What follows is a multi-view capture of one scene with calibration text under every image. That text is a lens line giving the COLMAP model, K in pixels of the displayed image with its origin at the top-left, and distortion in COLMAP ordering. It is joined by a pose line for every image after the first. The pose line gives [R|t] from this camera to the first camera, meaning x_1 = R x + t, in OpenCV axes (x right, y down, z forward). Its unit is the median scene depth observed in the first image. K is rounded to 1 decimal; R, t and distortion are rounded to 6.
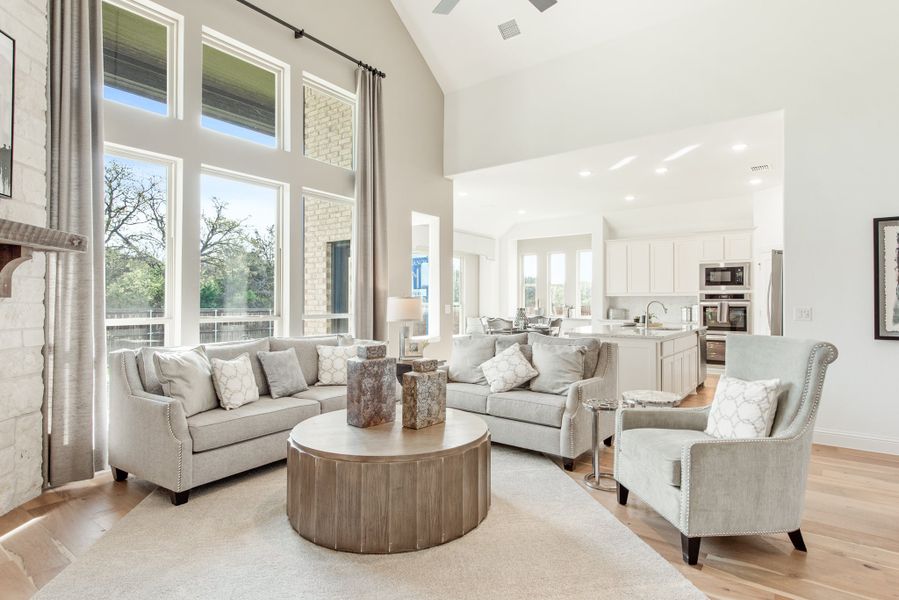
lens RADIAL K [[472.6, 0, 445.9], [0, 472.6, 297.7], [0, 0, 1]] dist [0.021677, -0.000322]
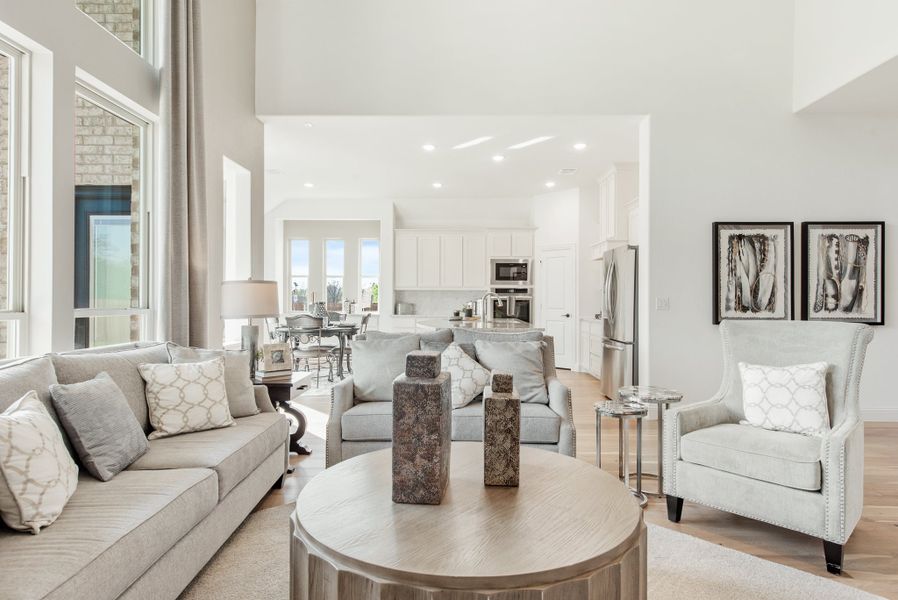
lens RADIAL K [[500.7, 0, 449.0], [0, 500.7, 300.0], [0, 0, 1]] dist [0.018314, -0.002006]
pose [[0.813413, 0.002733, 0.581680, -0.226202], [-0.008265, 0.999942, 0.006860, 0.014698], [-0.581627, -0.010388, 0.813389, 0.230871]]
